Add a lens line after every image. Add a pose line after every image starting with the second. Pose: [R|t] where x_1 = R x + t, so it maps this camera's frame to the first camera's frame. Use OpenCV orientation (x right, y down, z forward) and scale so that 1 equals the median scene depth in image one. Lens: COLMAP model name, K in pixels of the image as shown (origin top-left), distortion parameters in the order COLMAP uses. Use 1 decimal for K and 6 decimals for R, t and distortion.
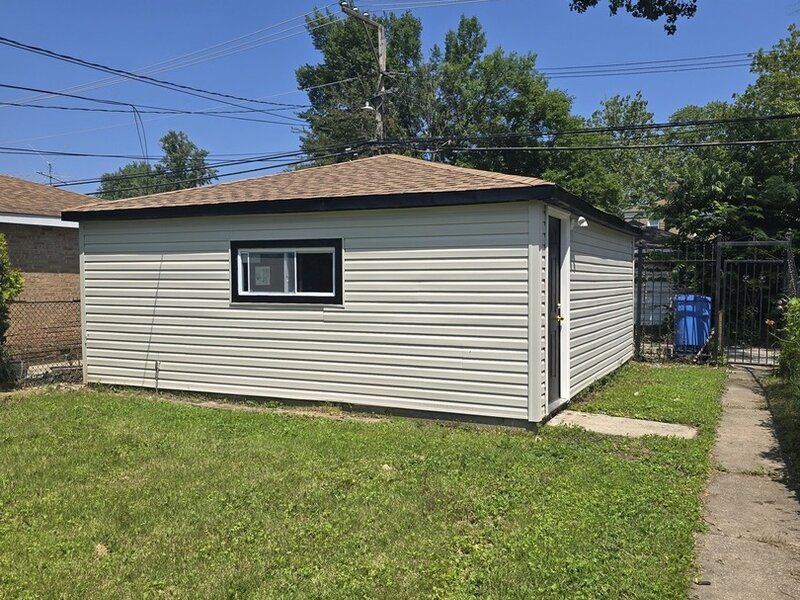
lens RADIAL K [[722.8, 0, 400.0], [0, 722.8, 300.0], [0, 0, 1]] dist [0.141462, -0.199594]
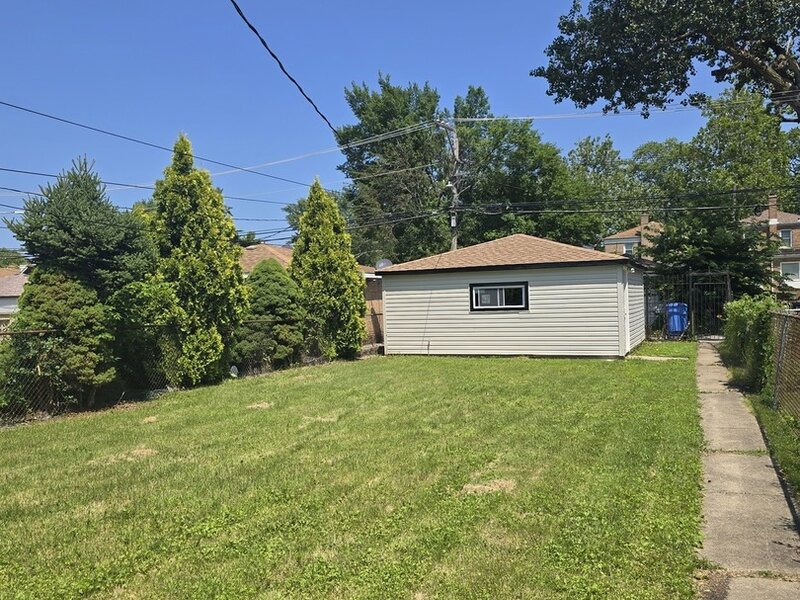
lens RADIAL K [[722.8, 0, 400.0], [0, 722.8, 300.0], [0, 0, 1]] dist [0.141462, -0.199594]
pose [[0.998526, -0.029891, 0.045302, -0.351825], [0.031187, 0.999117, -0.028164, 0.014843], [-0.044420, 0.029535, 0.998576, -0.747687]]
